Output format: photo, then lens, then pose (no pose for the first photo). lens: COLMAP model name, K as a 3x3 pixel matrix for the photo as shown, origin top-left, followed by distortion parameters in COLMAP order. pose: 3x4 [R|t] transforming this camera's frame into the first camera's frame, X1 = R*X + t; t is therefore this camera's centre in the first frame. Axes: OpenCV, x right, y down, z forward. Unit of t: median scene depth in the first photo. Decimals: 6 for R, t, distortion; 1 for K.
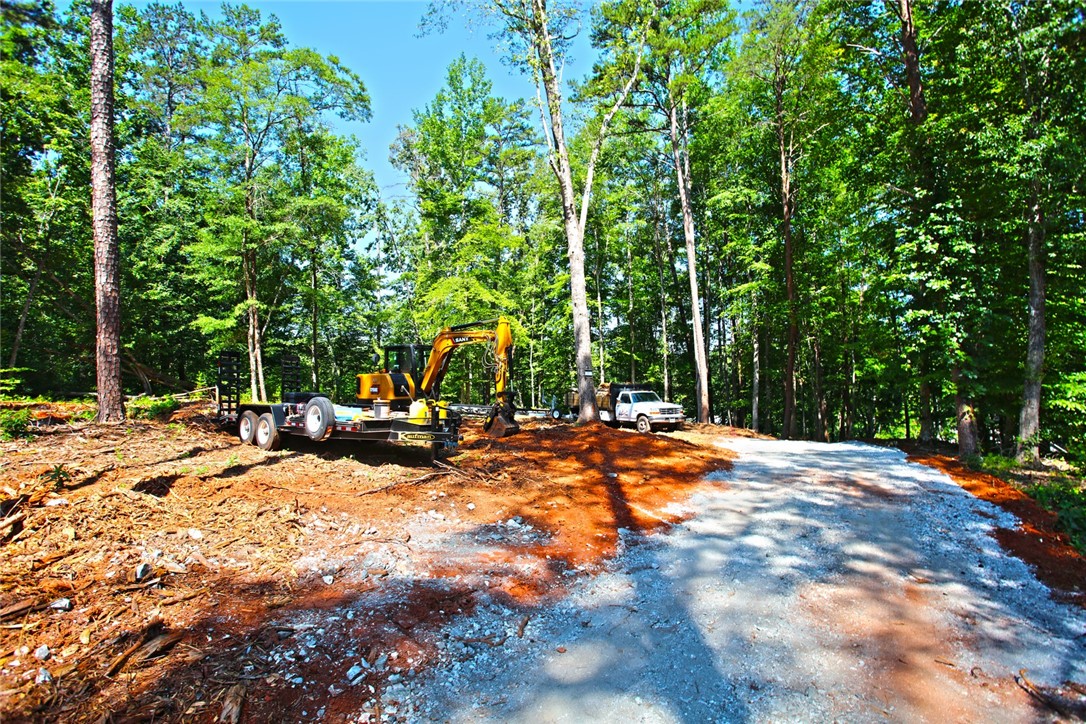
lens RADIAL K [[528.2, 0, 544.4], [0, 528.2, 365.1], [0, 0, 1]] dist [-0.065235, 0.029489]
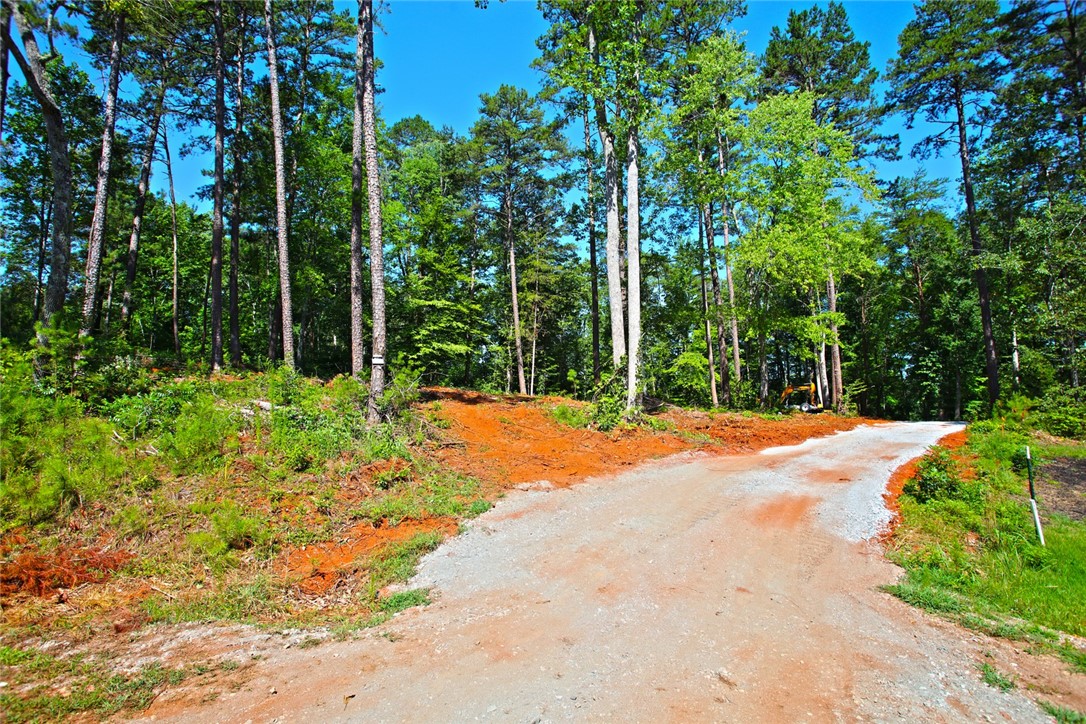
lens RADIAL K [[528.2, 0, 544.4], [0, 528.2, 365.1], [0, 0, 1]] dist [-0.065235, 0.029489]
pose [[0.999620, 0.016985, 0.021730, -1.918102], [-0.015575, 0.997861, -0.063485, 0.038916], [-0.022761, 0.063123, 0.997746, -2.396217]]
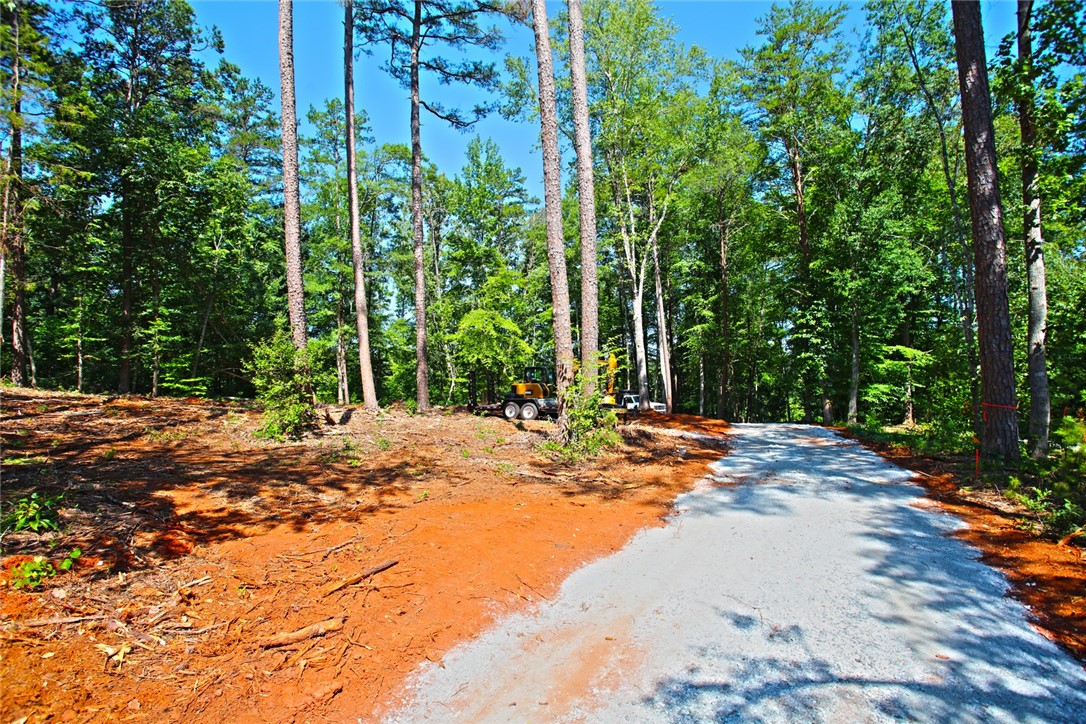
lens RADIAL K [[528.2, 0, 544.4], [0, 528.2, 365.1], [0, 0, 1]] dist [-0.065235, 0.029489]
pose [[0.982508, 0.012371, 0.185810, -0.660667], [-0.009119, 0.999790, -0.018347, -0.011968], [-0.185998, 0.016332, 0.982414, -0.812275]]
